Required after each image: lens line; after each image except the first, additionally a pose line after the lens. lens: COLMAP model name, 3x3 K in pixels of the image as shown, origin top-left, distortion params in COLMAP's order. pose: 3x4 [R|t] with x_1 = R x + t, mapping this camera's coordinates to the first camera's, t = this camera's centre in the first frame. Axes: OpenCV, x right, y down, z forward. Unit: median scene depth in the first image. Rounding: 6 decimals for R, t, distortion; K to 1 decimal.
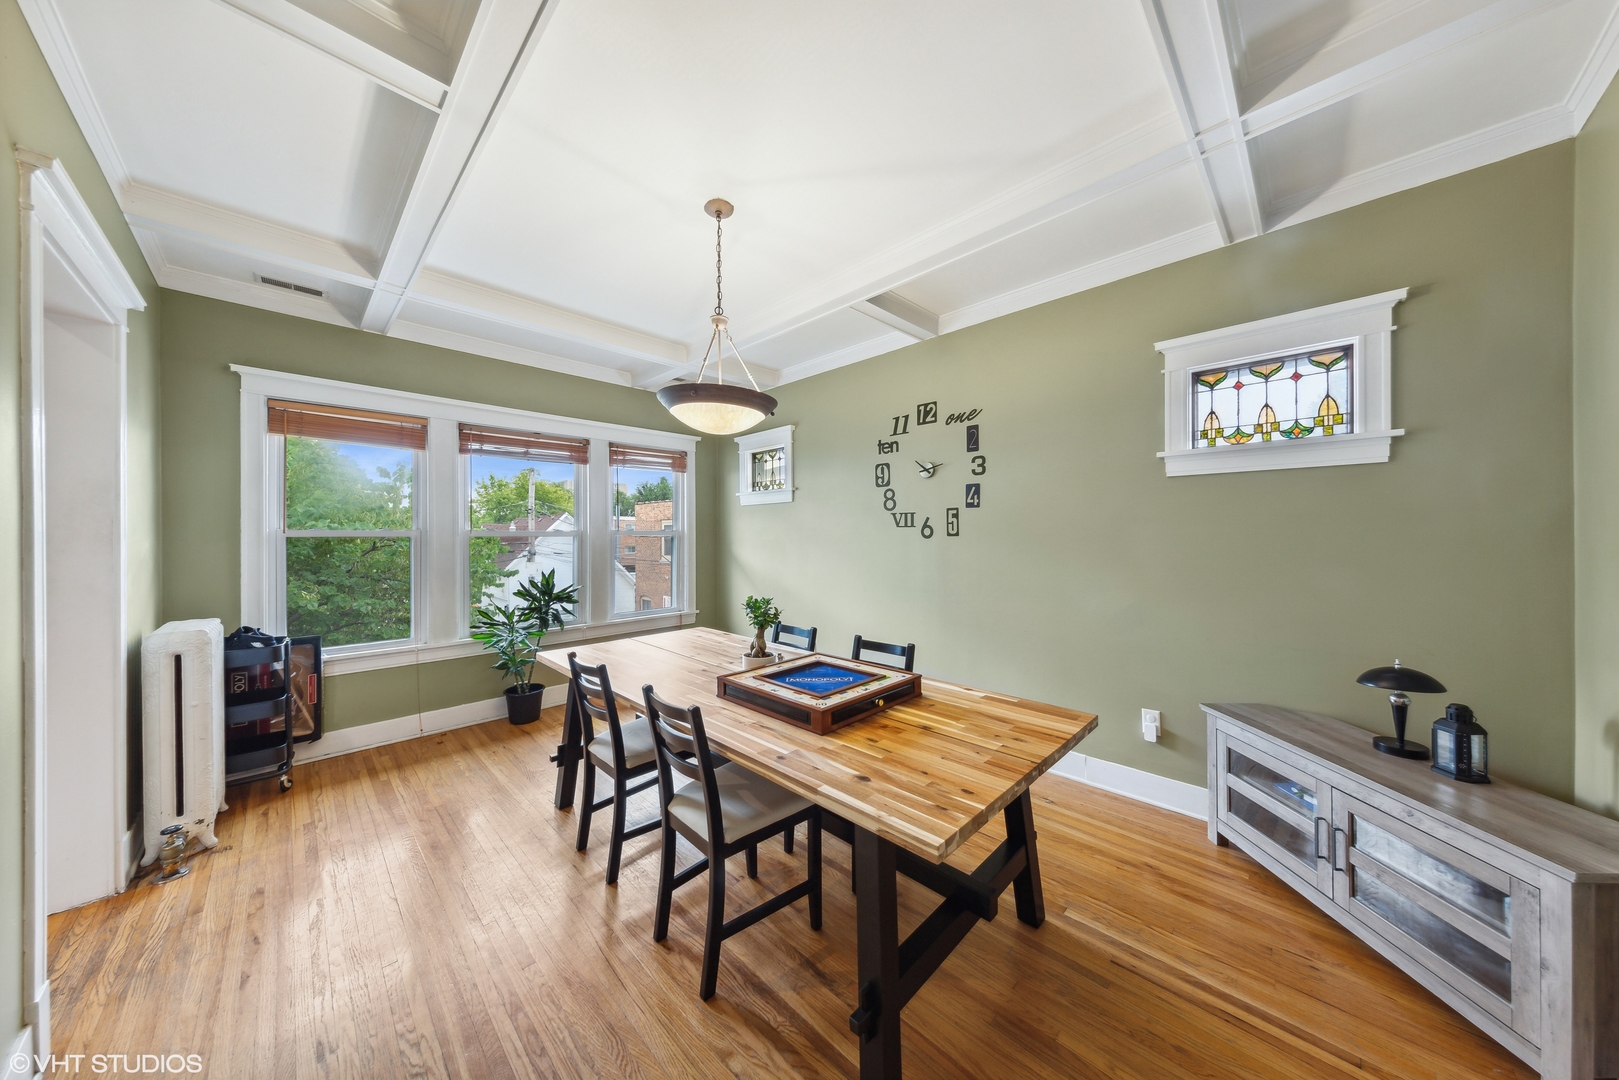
lens RADIAL K [[508.9, 0, 804.9], [0, 508.9, 538.0], [0, 0, 1]] dist [0.011729, -0.001001]
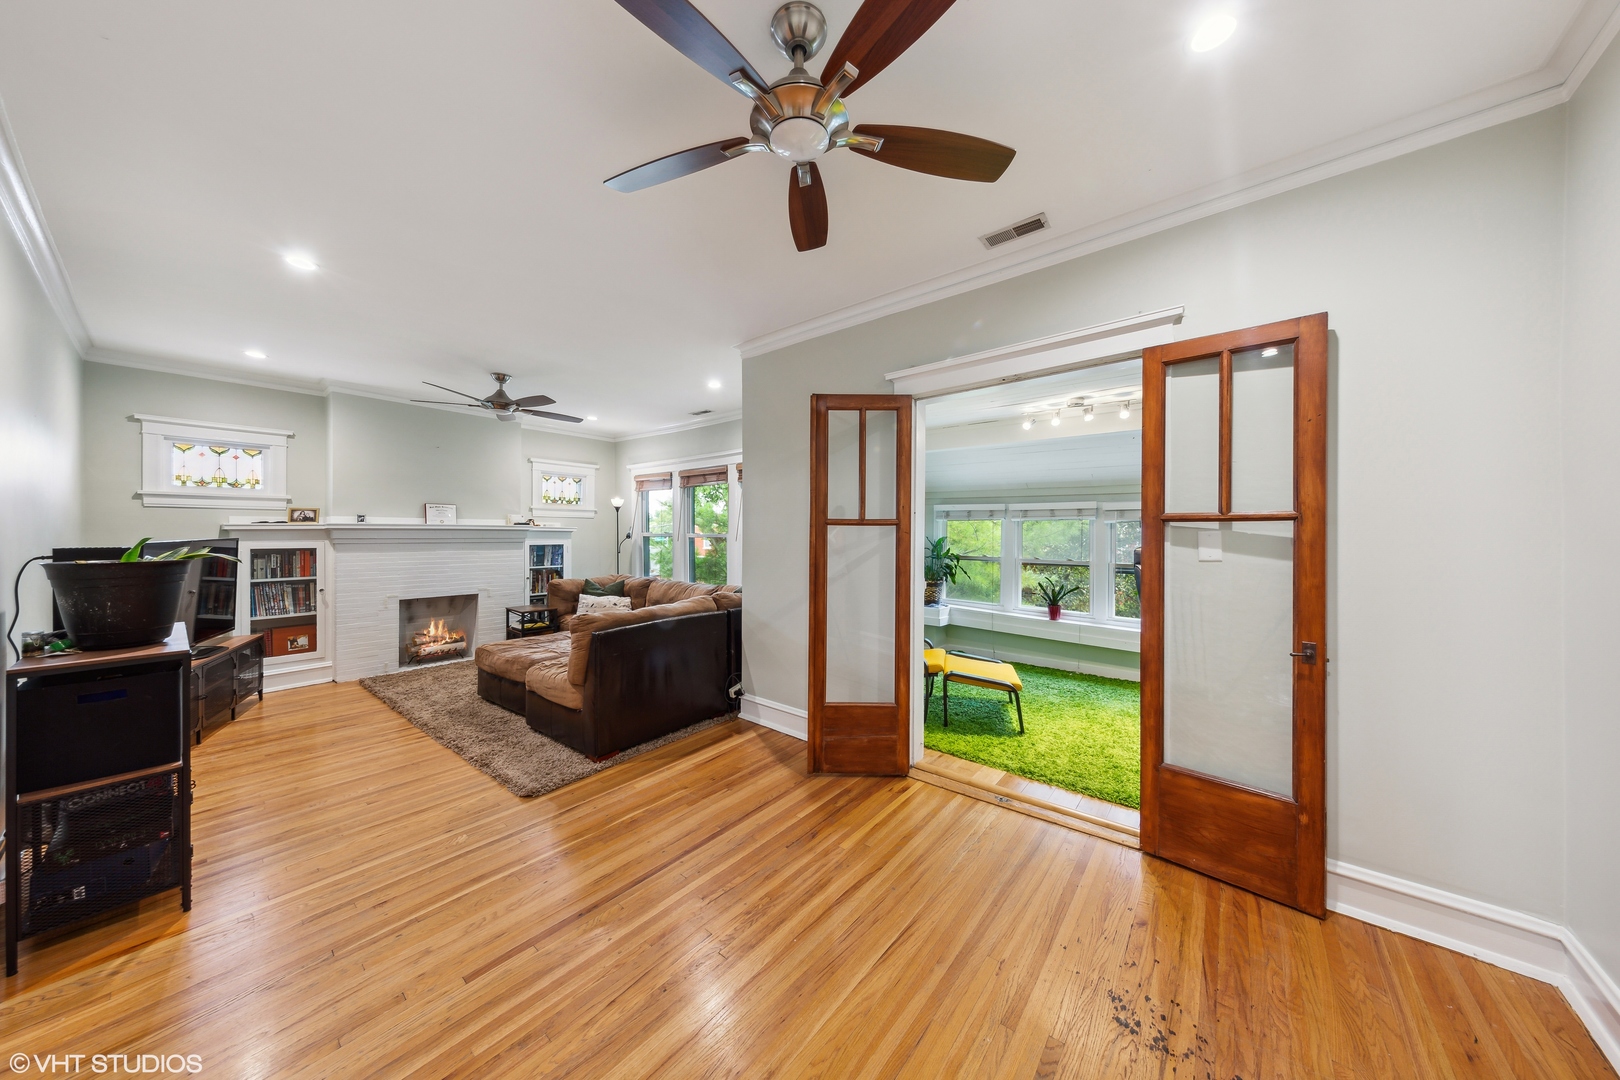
lens RADIAL K [[509.2, 0, 808.1], [0, 509.2, 533.4], [0, 0, 1]] dist [0.011729, -0.001001]
pose [[-0.097615, 0.001466, 0.995223, -1.215888], [0.005116, 0.999986, -0.000971, -0.004412], [-0.995211, 0.004996, -0.097622, -0.982096]]
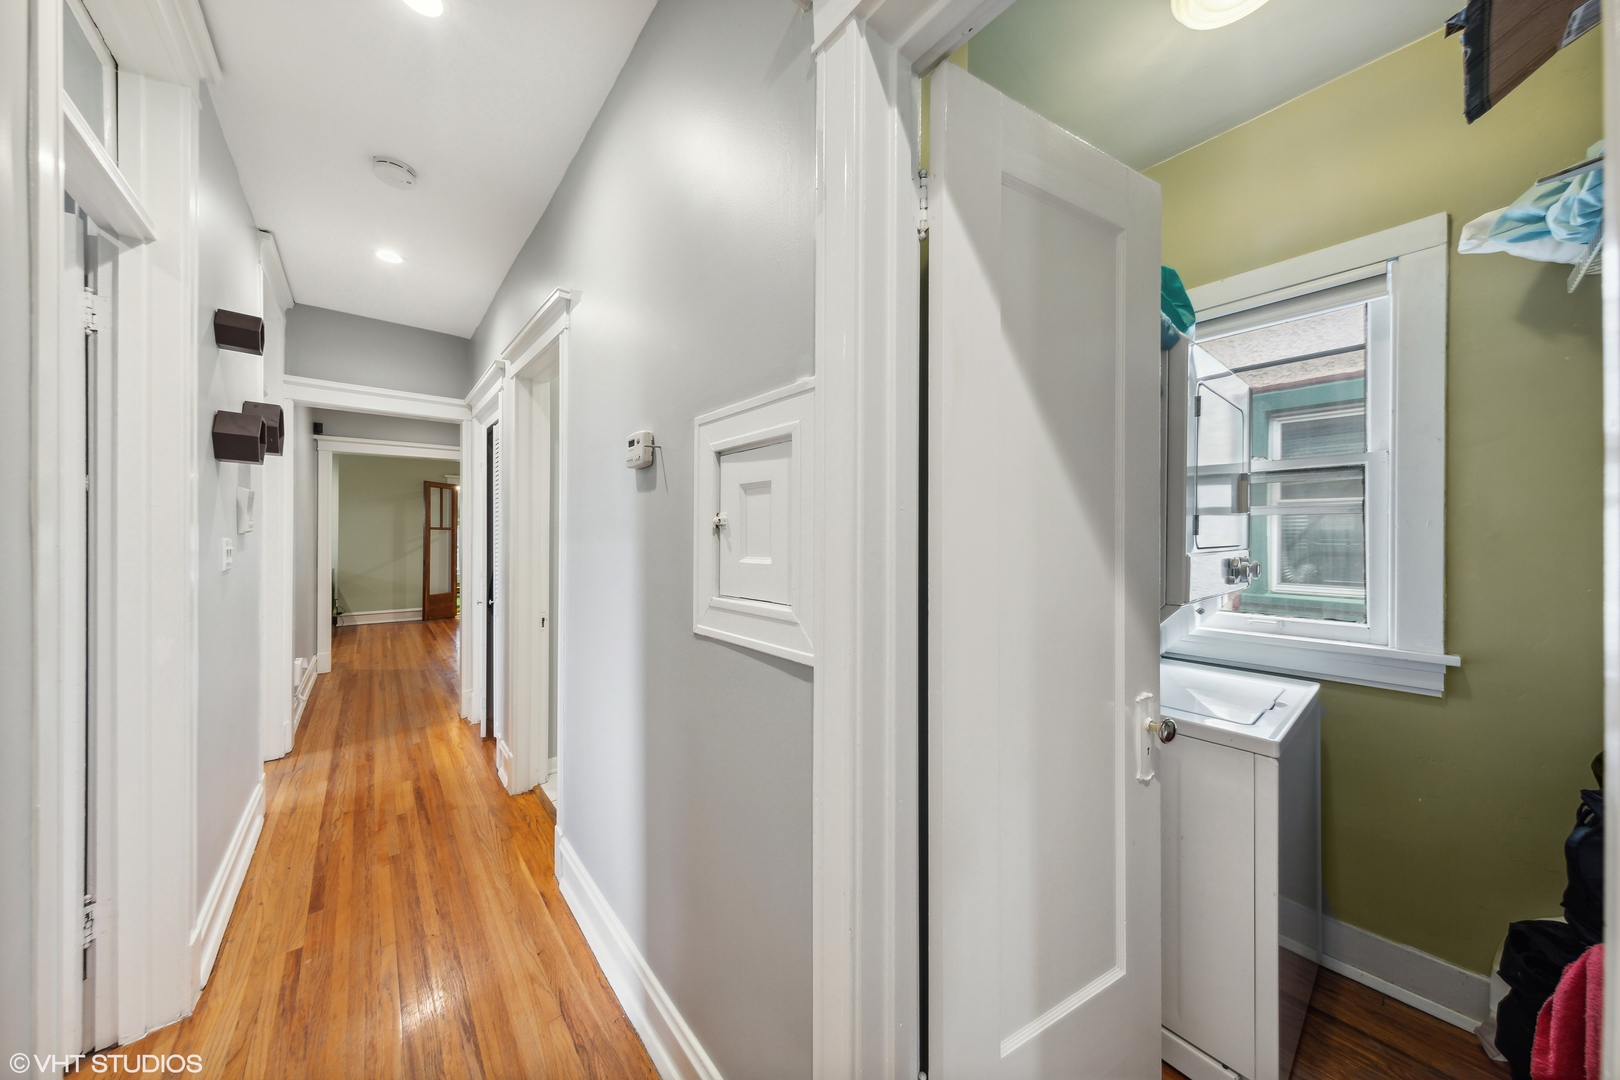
lens RADIAL K [[509.2, 0, 808.4], [0, 509.2, 537.6], [0, 0, 1]] dist [0.011729, -0.001001]
pose [[-0.993940, -0.007178, 0.109687, -2.833420], [-0.006653, 0.999965, 0.005149, -0.004602], [-0.109720, 0.004388, -0.993953, 1.921086]]
